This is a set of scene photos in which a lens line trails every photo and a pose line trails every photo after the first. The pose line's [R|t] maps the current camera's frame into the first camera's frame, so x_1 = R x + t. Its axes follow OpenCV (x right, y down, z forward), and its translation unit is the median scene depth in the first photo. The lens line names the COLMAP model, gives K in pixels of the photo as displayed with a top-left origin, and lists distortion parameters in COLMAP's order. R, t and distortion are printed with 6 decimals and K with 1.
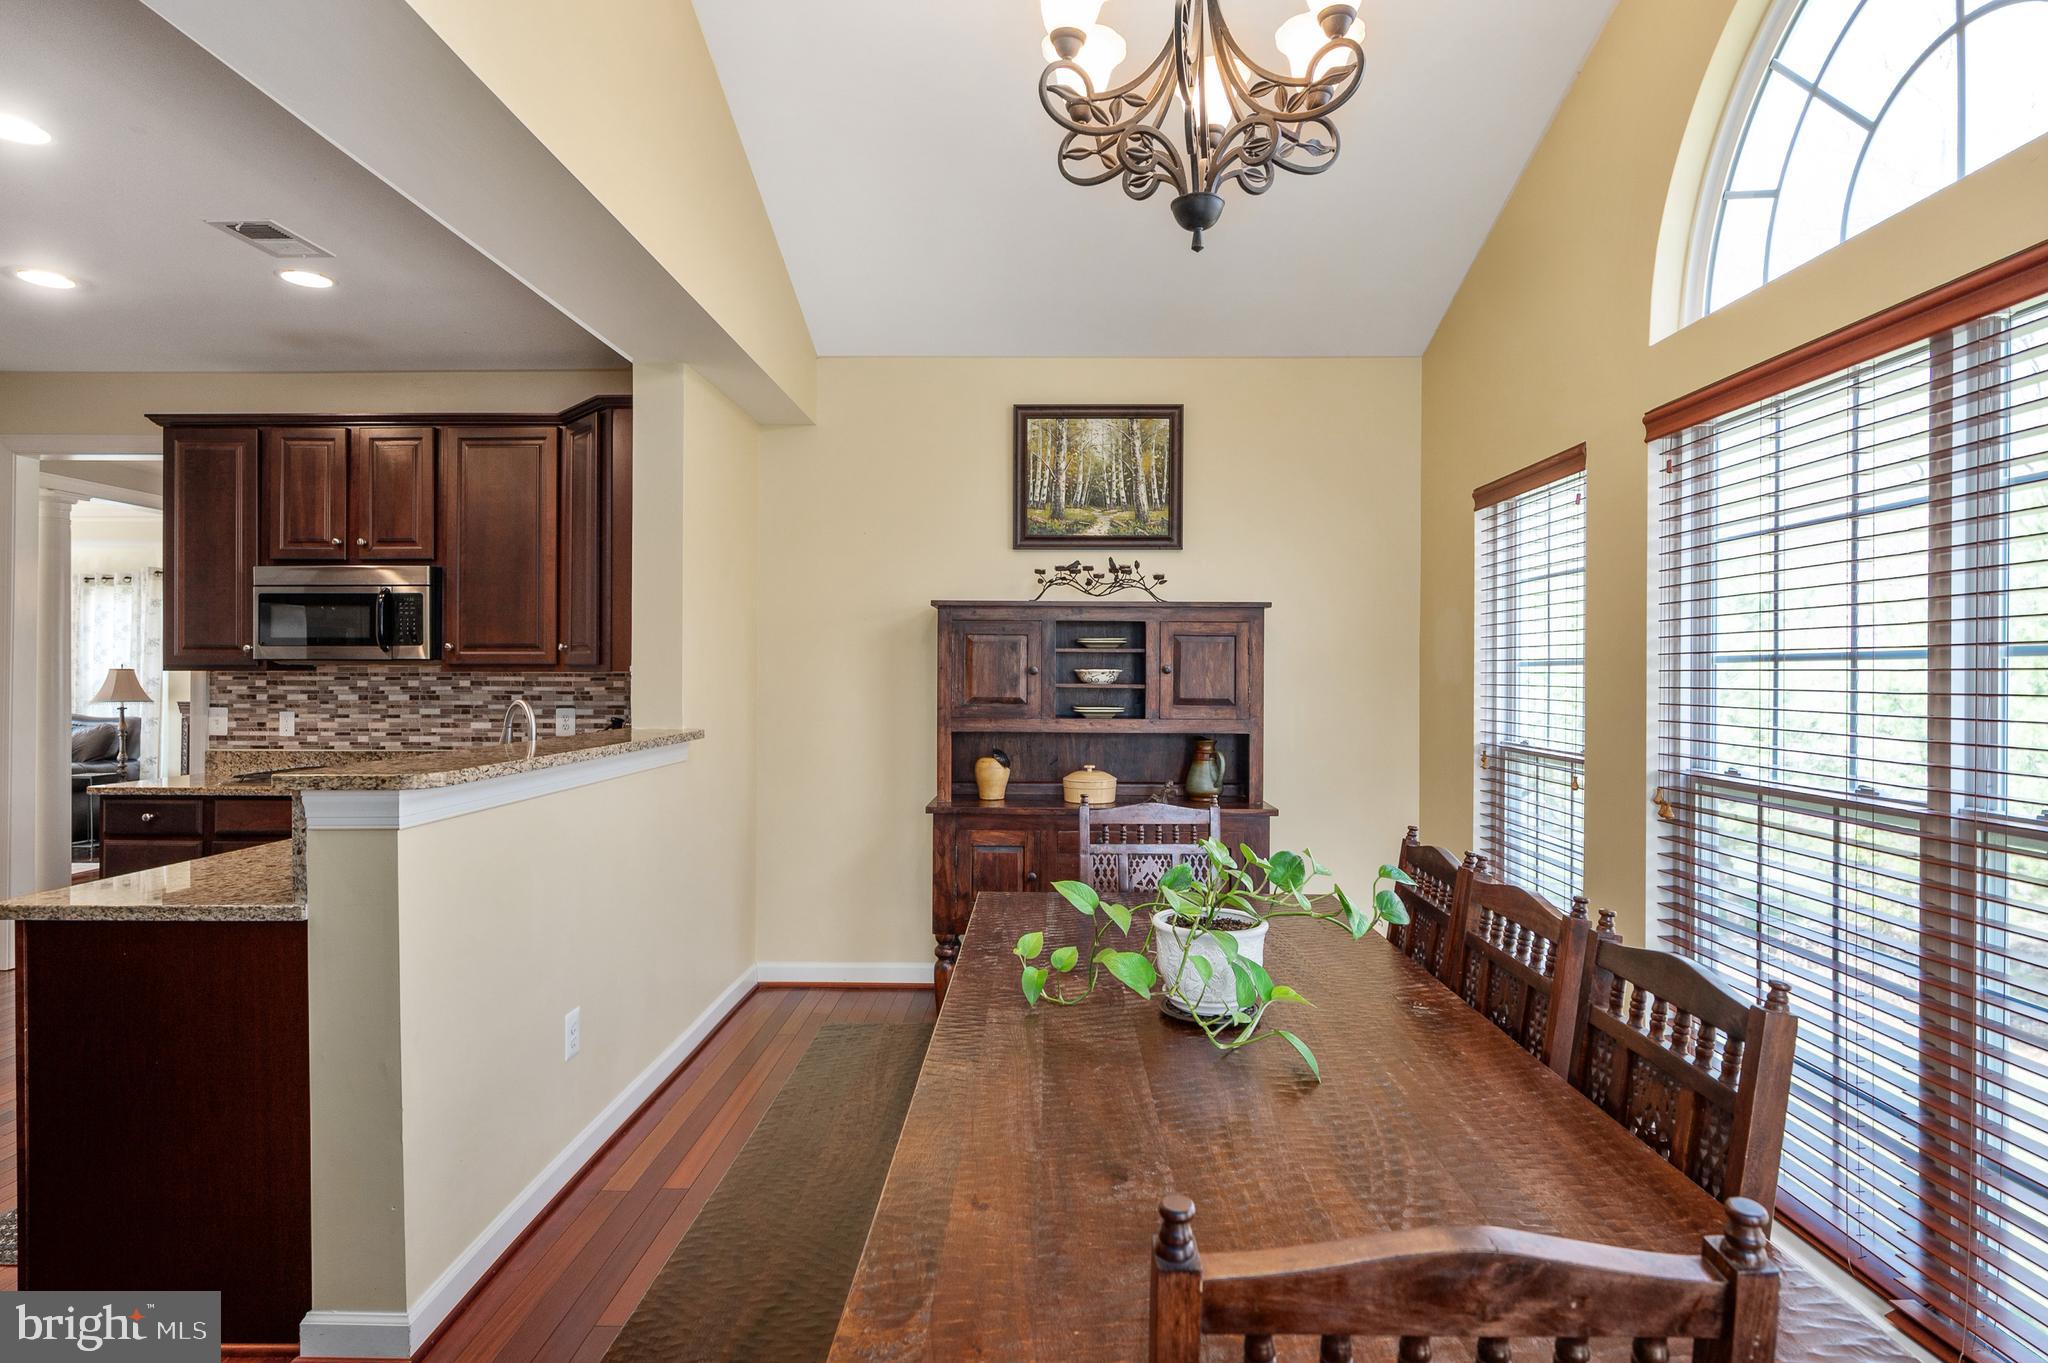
lens RADIAL K [[1096.1, 0, 1020.9], [0, 1096.1, 668.3], [0, 0, 1]] dist [0.000878, 0.003528]
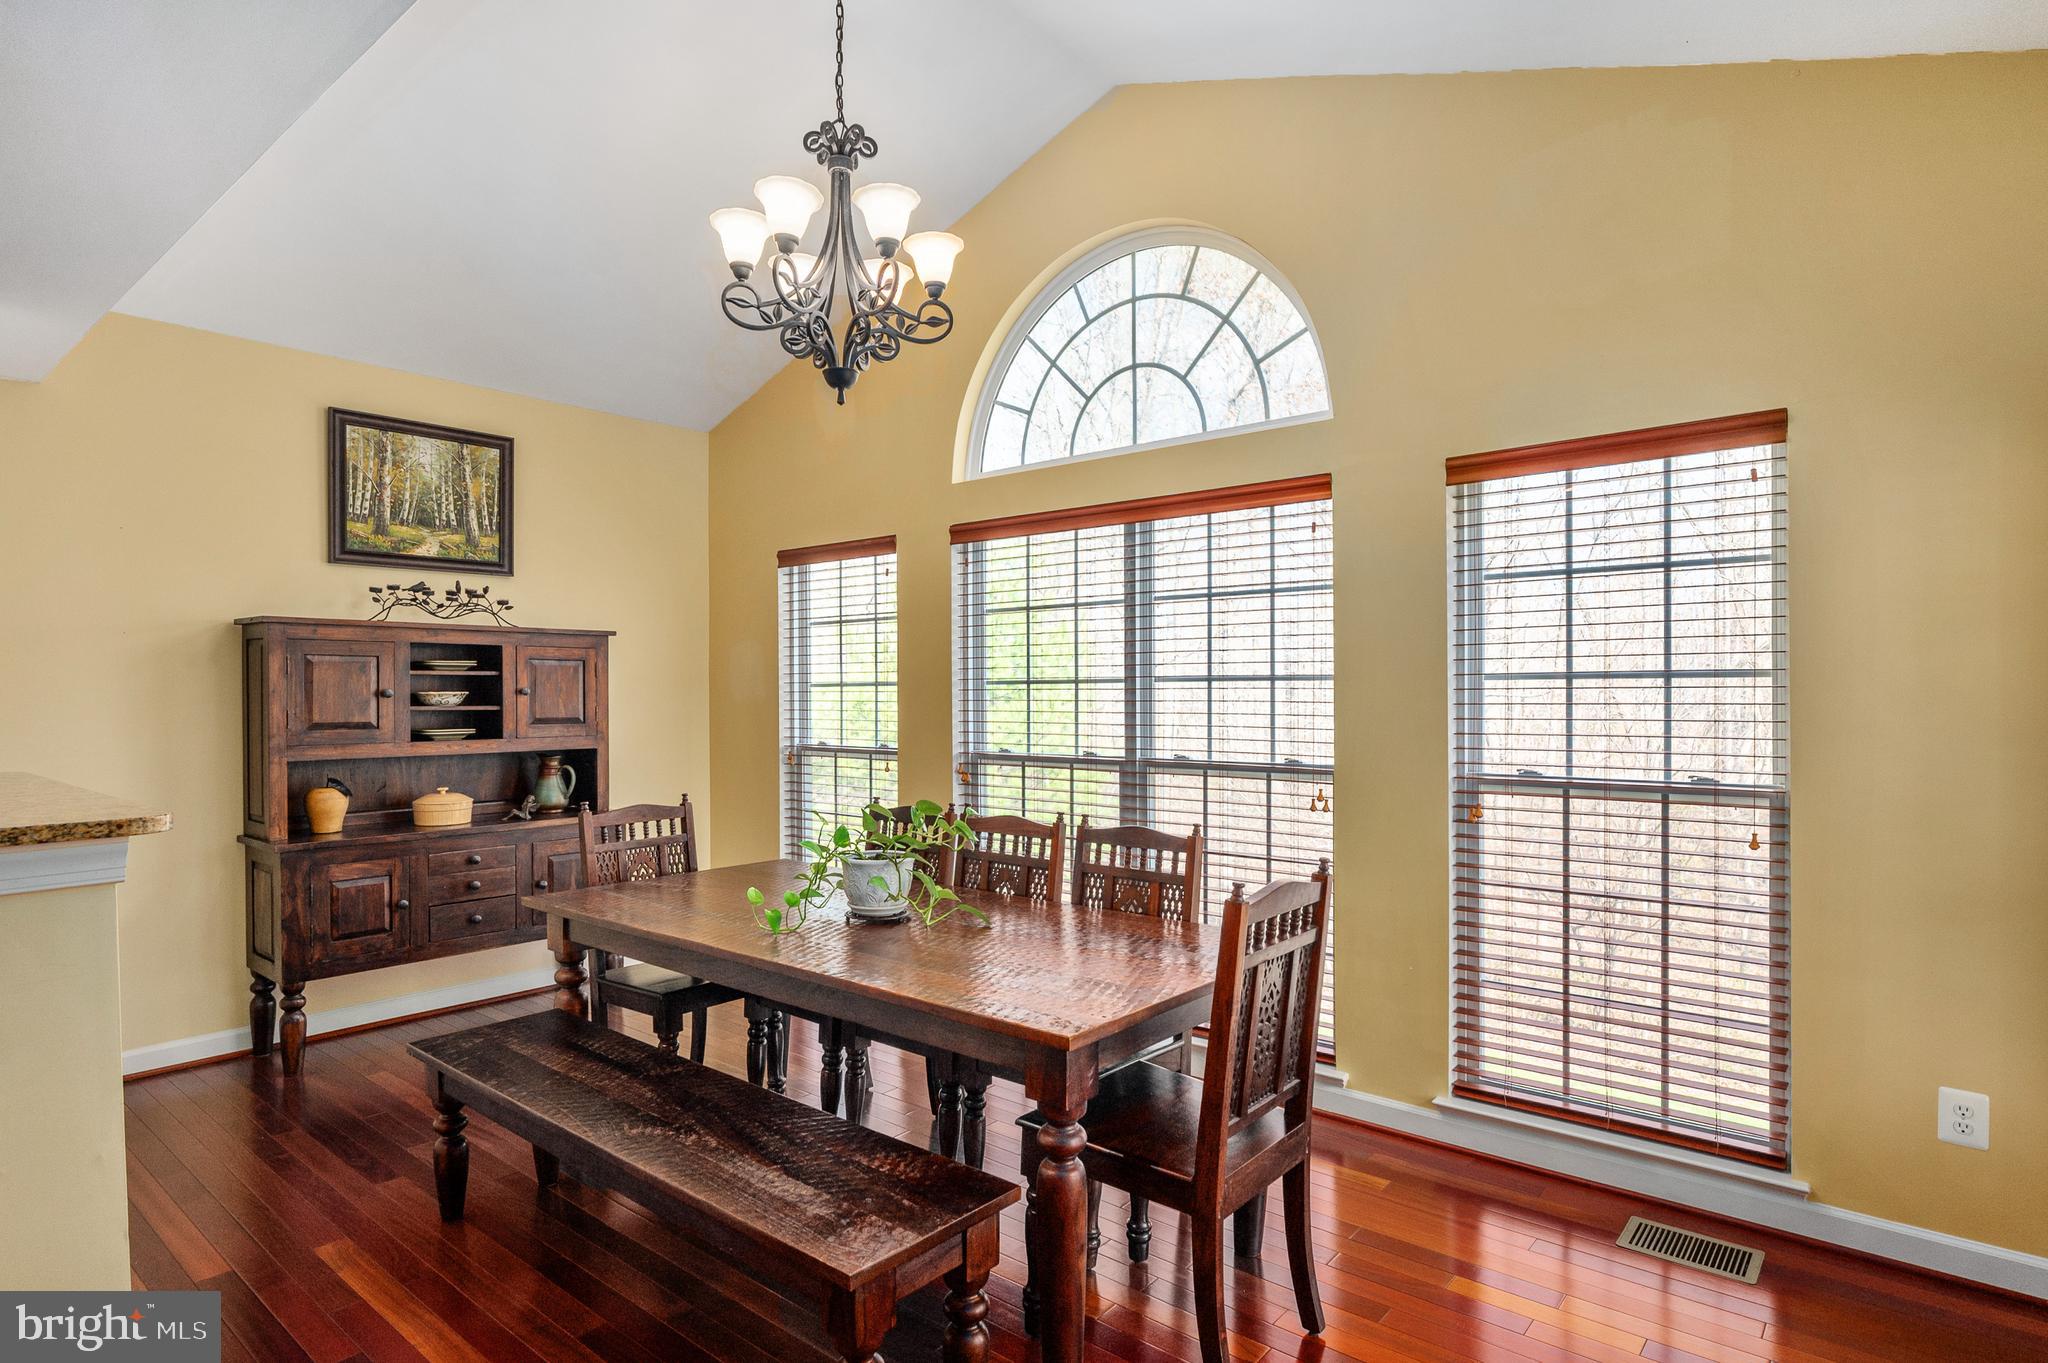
lens RADIAL K [[1096.1, 0, 1043.3], [0, 1096.1, 698.3], [0, 0, 1]] dist [0.000878, 0.003528]
pose [[0.621380, -0.012399, 0.783412, -0.362080], [0.004375, 0.999914, 0.012355, -0.002679], [-0.783498, -0.004250, 0.621380, -0.051611]]
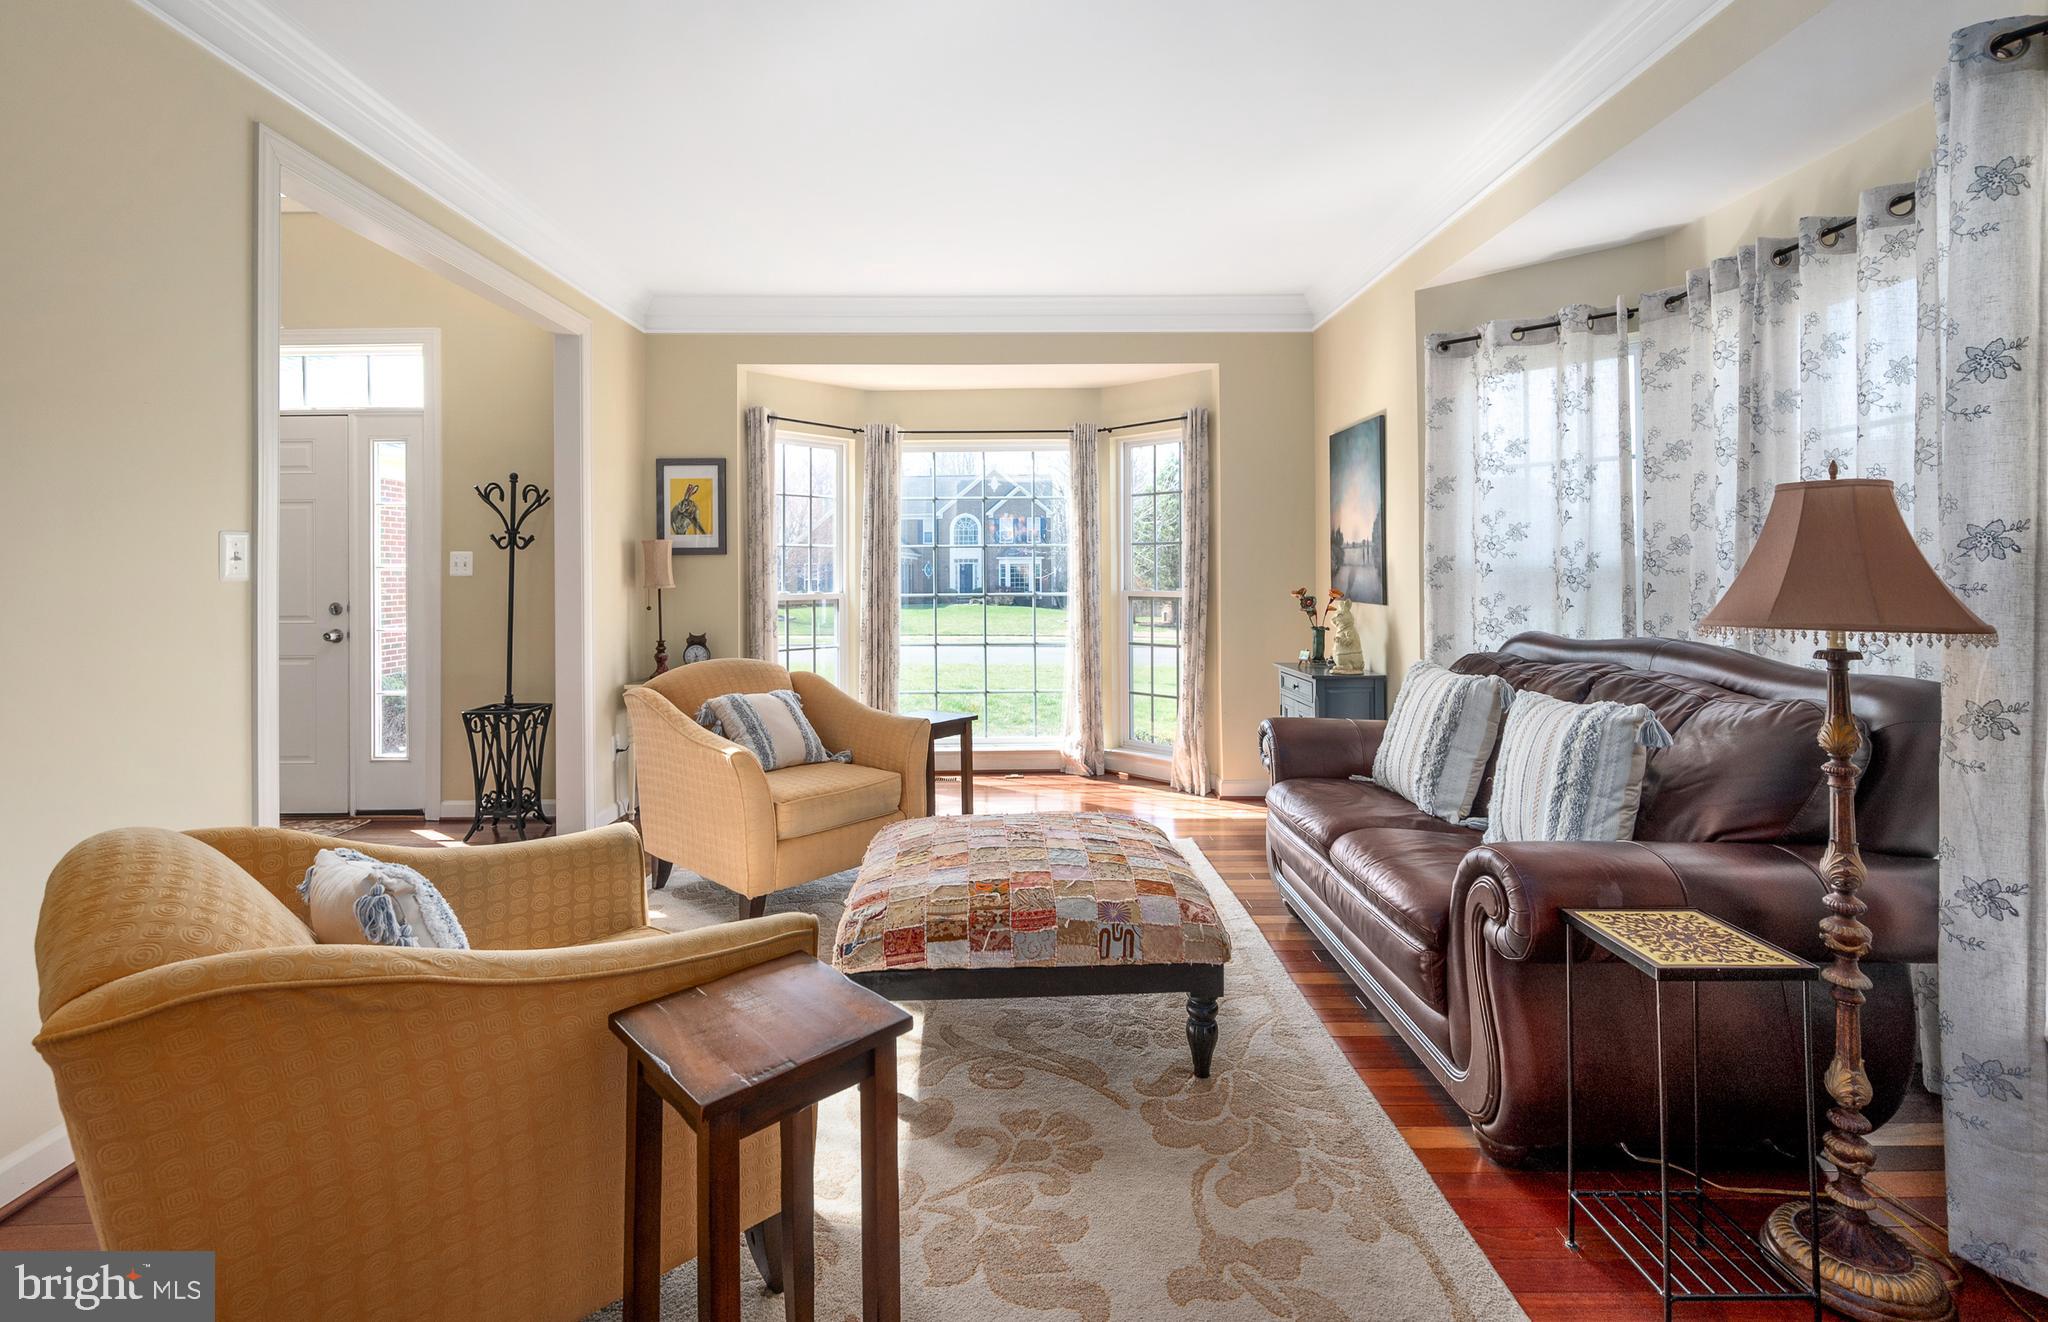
lens RADIAL K [[884.2, 0, 1009.7], [0, 884.2, 562.9], [0, 0, 1]] dist [-0.002593, 0.000088]
pose [[0.027590, -0.013858, -0.999523, -1.126336], [0.011878, 0.999838, -0.013535, 0.031059], [0.999549, -0.011499, 0.027751, 1.451042]]
